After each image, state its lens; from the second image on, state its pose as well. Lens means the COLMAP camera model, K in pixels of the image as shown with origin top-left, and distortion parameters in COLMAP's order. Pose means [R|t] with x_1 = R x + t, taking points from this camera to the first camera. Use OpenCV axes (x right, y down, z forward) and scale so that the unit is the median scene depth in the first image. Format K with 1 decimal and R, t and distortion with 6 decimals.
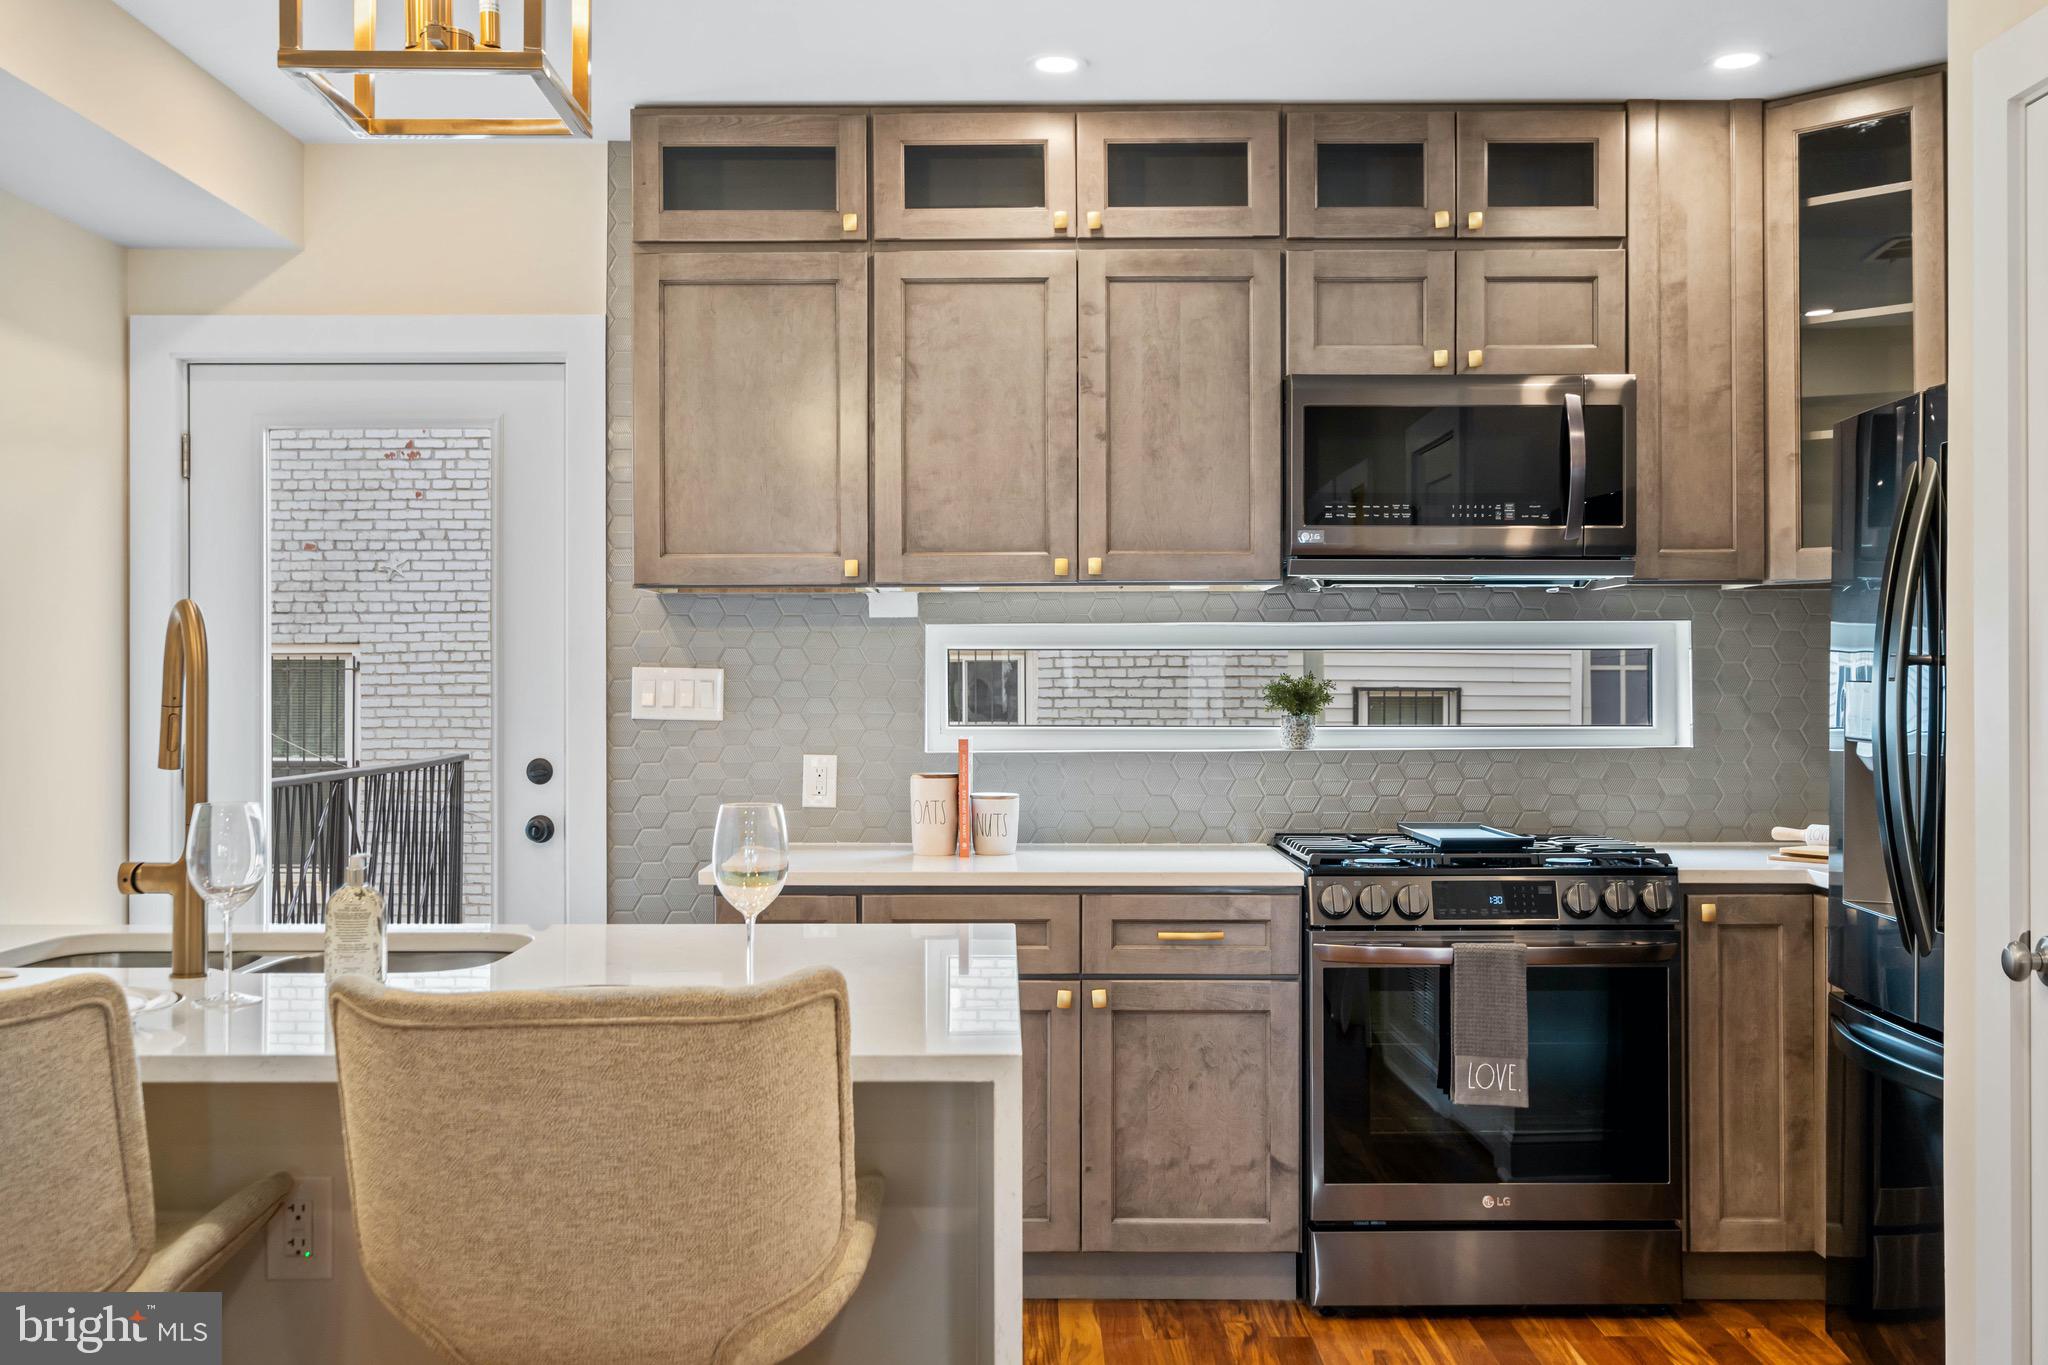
lens RADIAL K [[2010.5, 0, 1024.1], [0, 2010.5, 677.2], [0, 0, 1]] dist [0.008466, -0.011922]
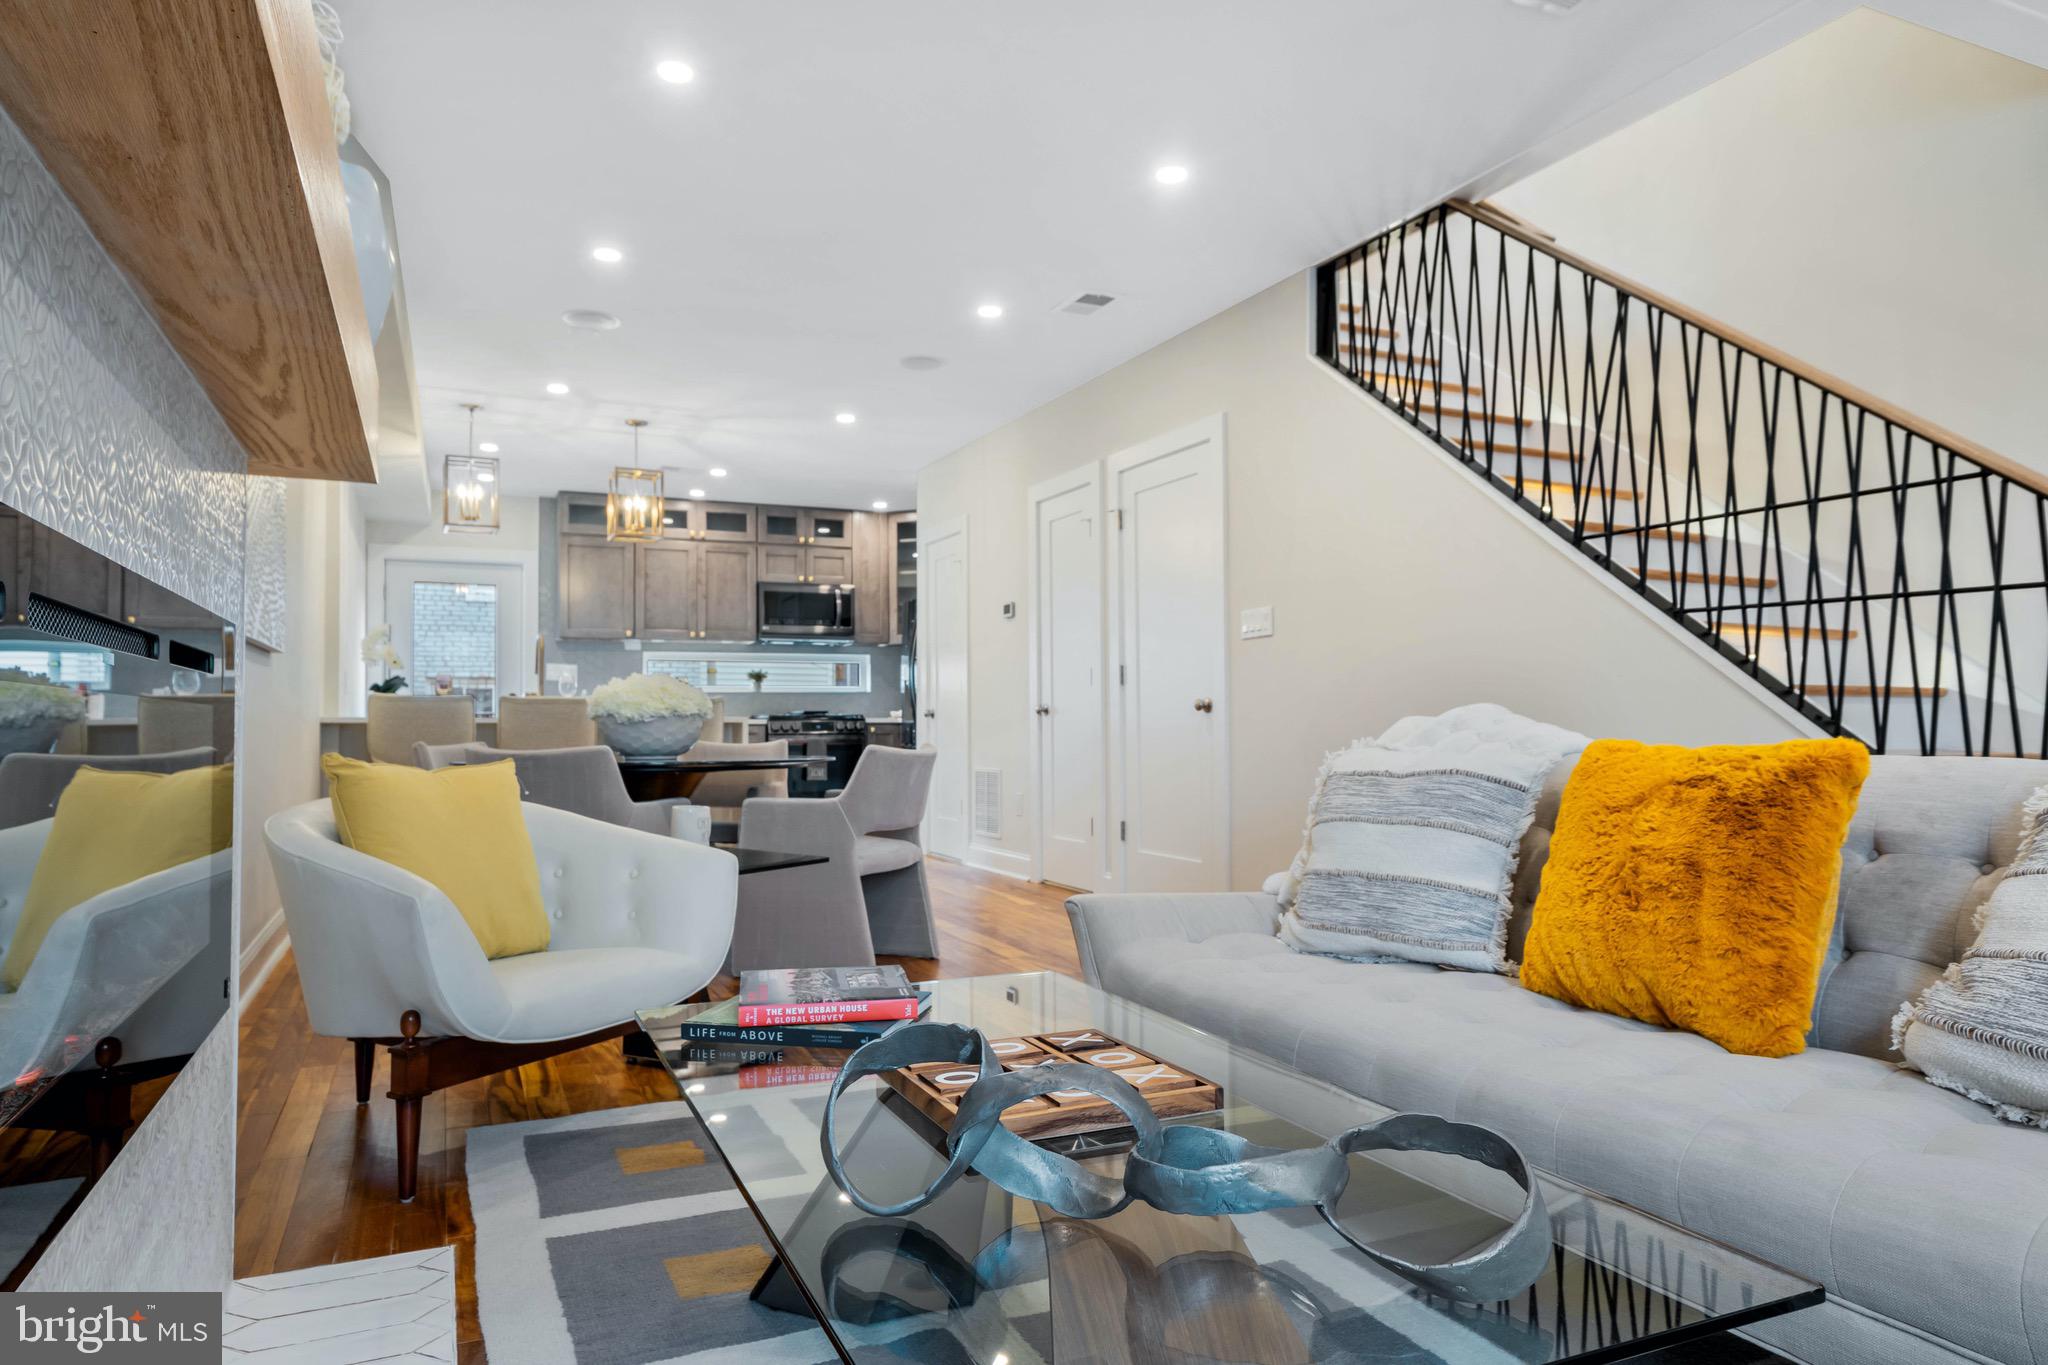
lens RADIAL K [[1276.6, 0, 1025.4], [0, 1276.6, 684.2], [0, 0, 1]] dist [0.003059, 0.000335]
pose [[0.909221, 0.007529, 0.416246, -0.369145], [0.002103, 0.999741, -0.022677, 0.079290], [-0.416309, 0.021494, 0.908969, -1.205663]]
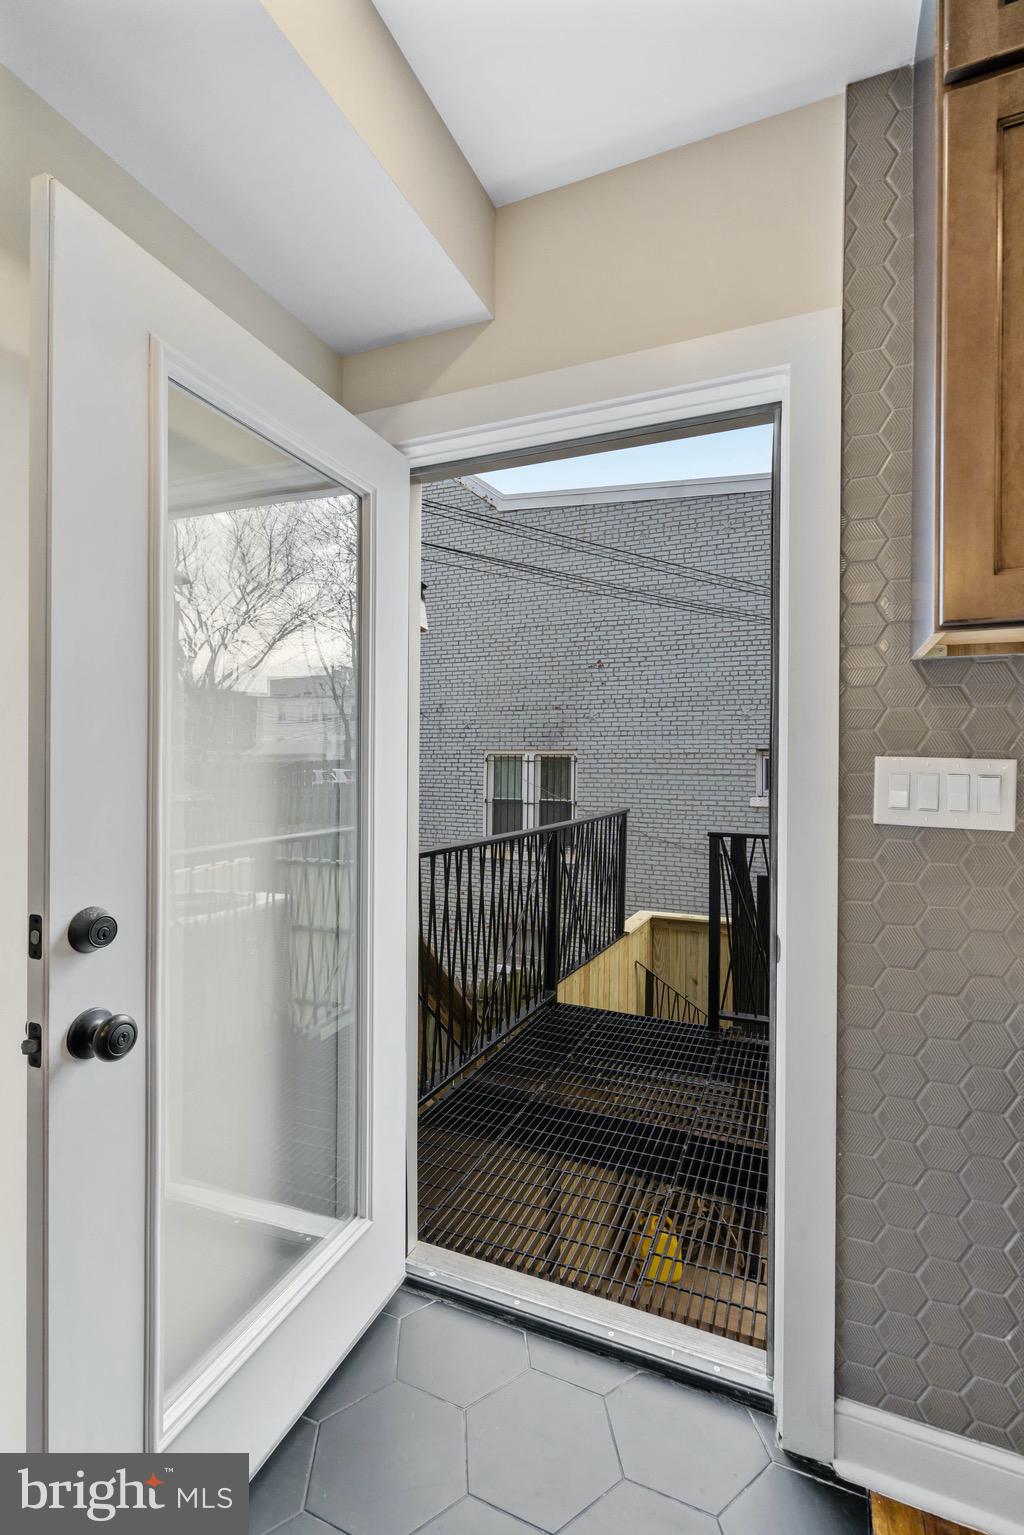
lens RADIAL K [[711.7, 0, 518.7], [0, 711.7, 761.2], [0, 0, 1]] dist [-0.003728, 0.000613]
pose [[0.918052, 0.007662, -0.396387, -0.226662], [-0.009877, 0.999945, -0.003547, -0.001052], [0.396338, 0.007172, 0.918077, 0.742183]]
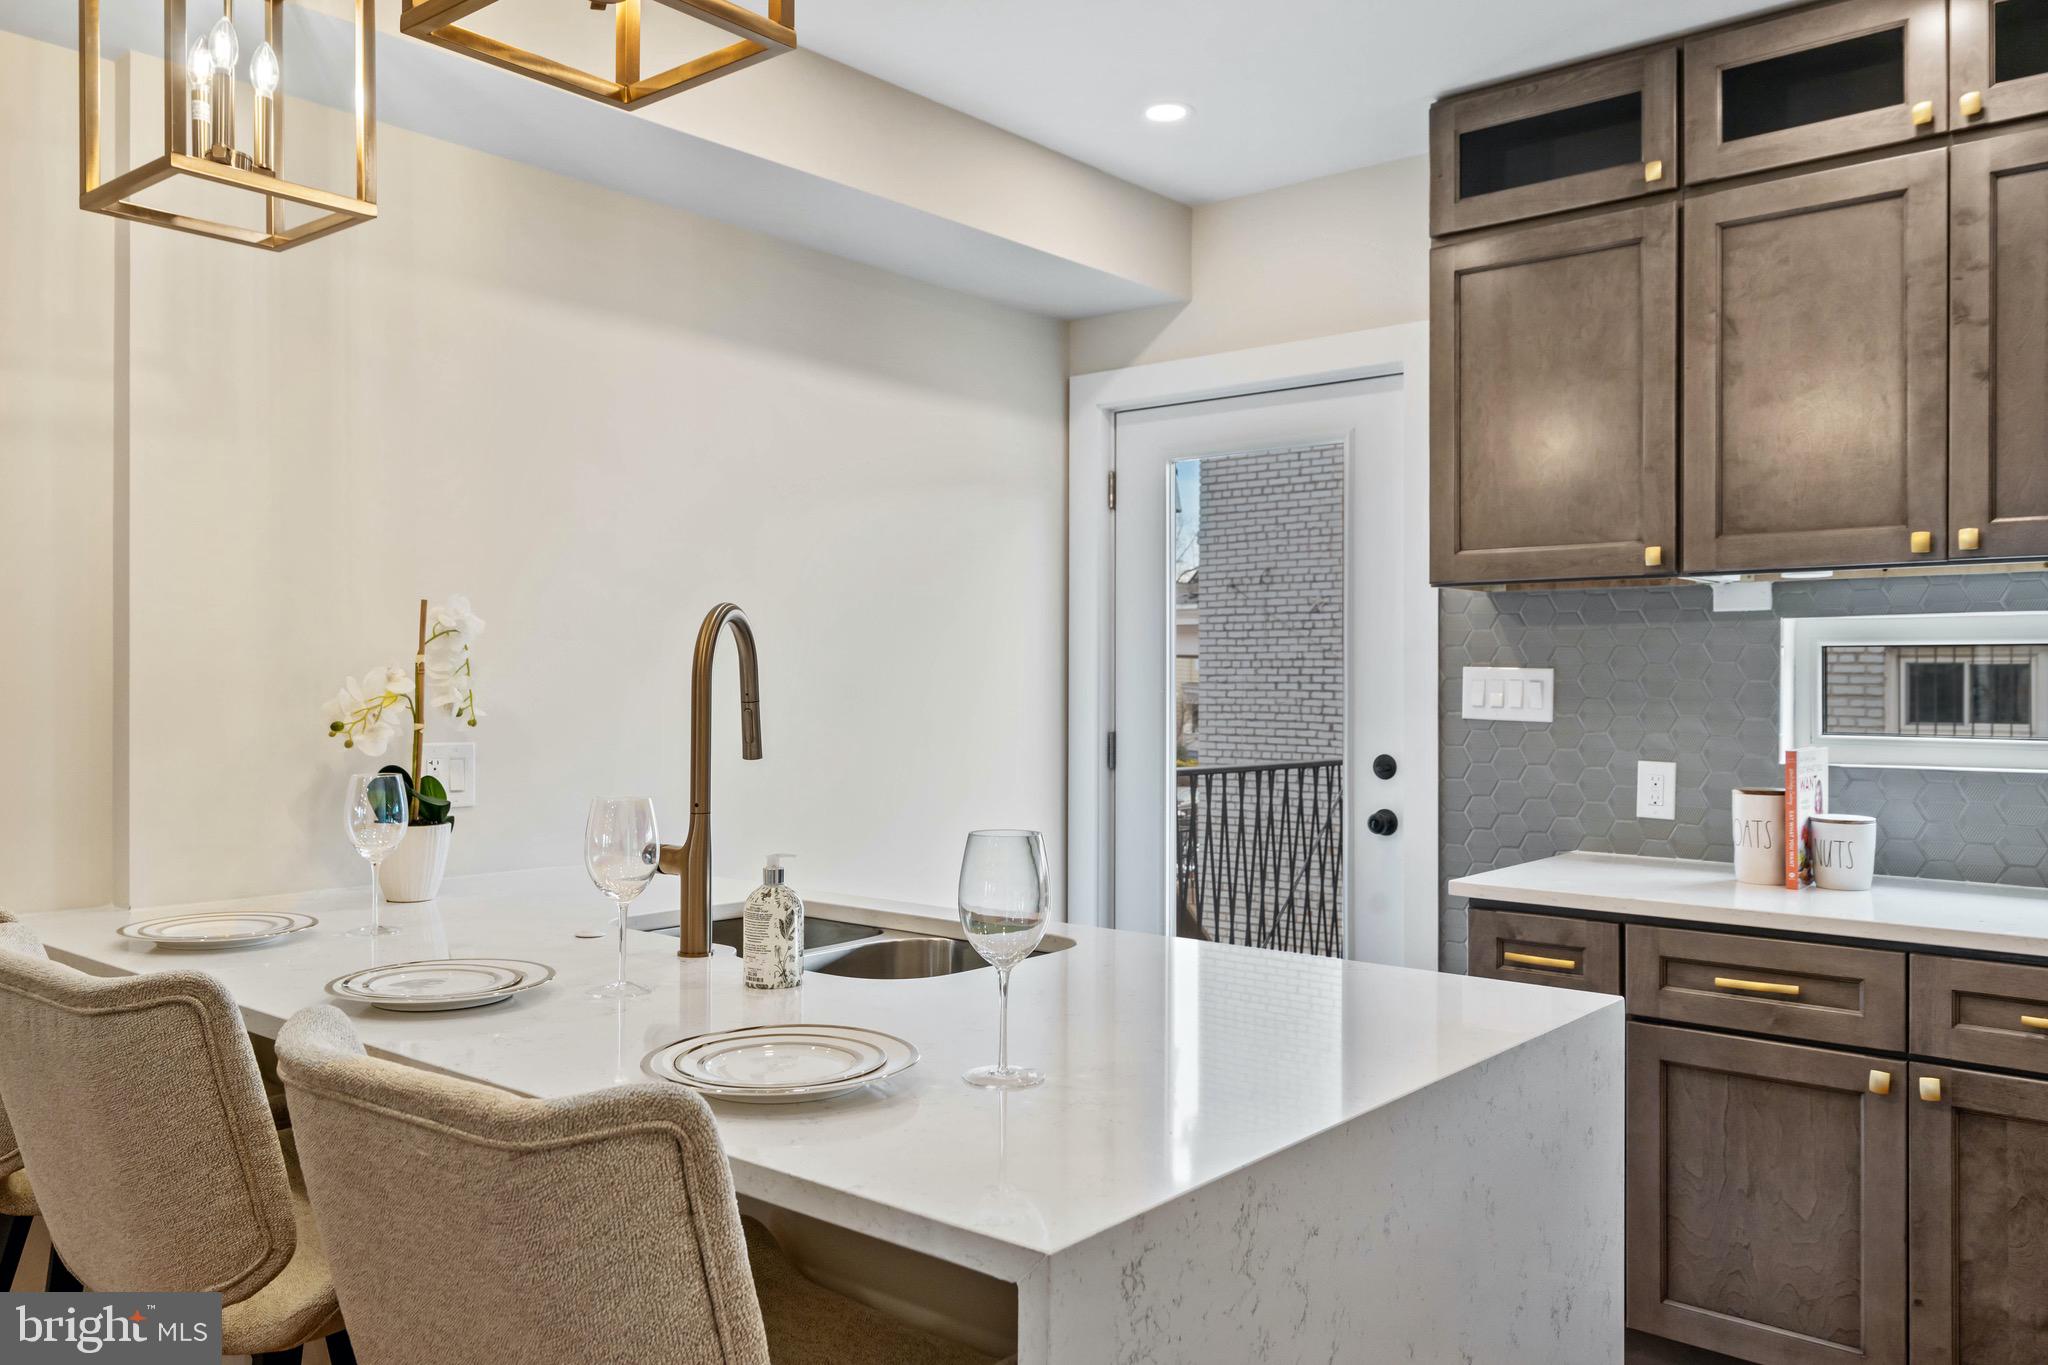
lens RADIAL K [[1558.2, 0, 1020.8], [0, 1558.2, 677.2], [0, 0, 1]] dist [0.006514, 0.005771]
pose [[0.762001, 0.002853, -0.647569, 0.149351], [-0.002663, 0.999996, 0.001271, -0.000293], [0.647570, 0.000756, 0.762005, 0.283839]]
